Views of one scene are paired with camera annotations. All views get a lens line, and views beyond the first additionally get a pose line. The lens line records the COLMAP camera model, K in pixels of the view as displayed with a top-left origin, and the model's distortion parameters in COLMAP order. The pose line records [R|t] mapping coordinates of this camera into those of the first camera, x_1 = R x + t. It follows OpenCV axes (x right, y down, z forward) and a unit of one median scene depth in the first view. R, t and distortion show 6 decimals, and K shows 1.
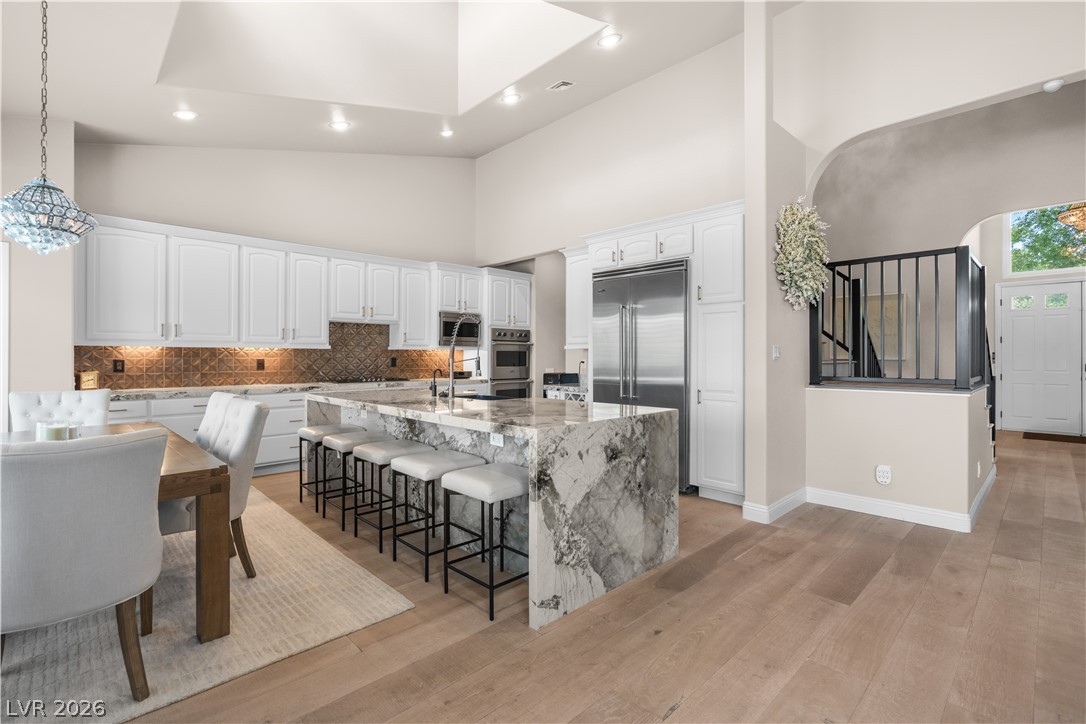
lens RADIAL K [[493.0, 0, 543.1], [0, 493.0, 354.6], [0, 0, 1]] dist [-0.003337, 0.000176]
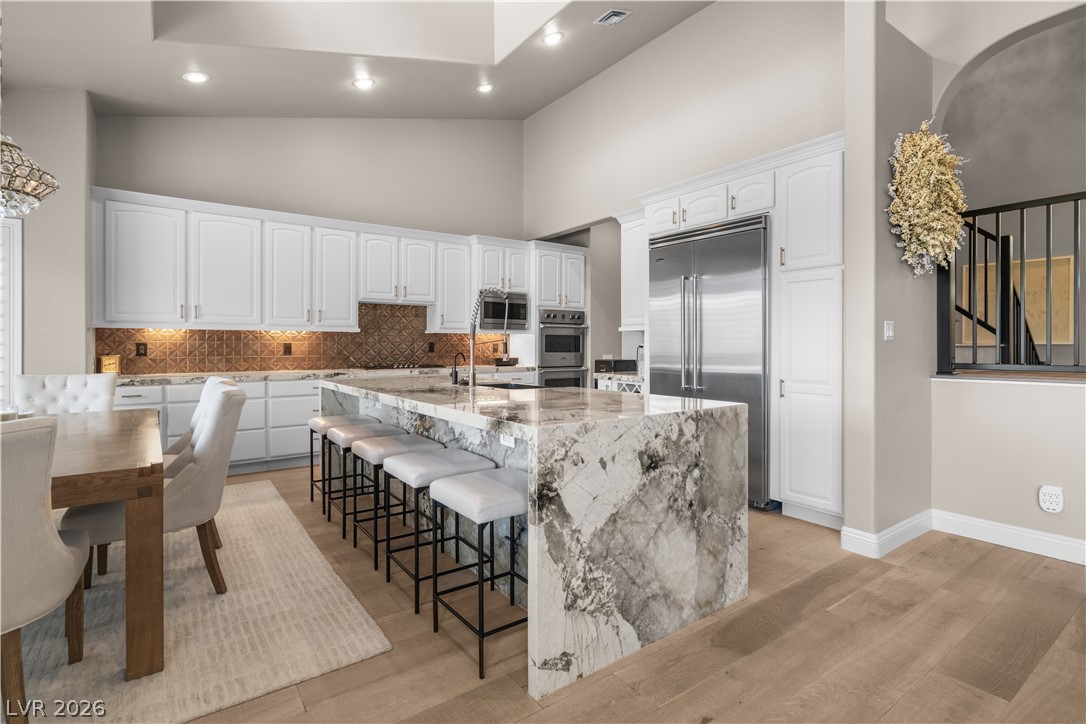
lens RADIAL K [[522.9, 0, 540.9], [0, 522.9, 345.0], [0, 0, 1]] dist [0.002401, 0.000769]
pose [[0.989605, -0.000460, -0.143813, 0.057840], [0.000915, 0.999995, 0.003096, 0.013739], [0.143811, -0.003196, 0.989600, 0.123133]]
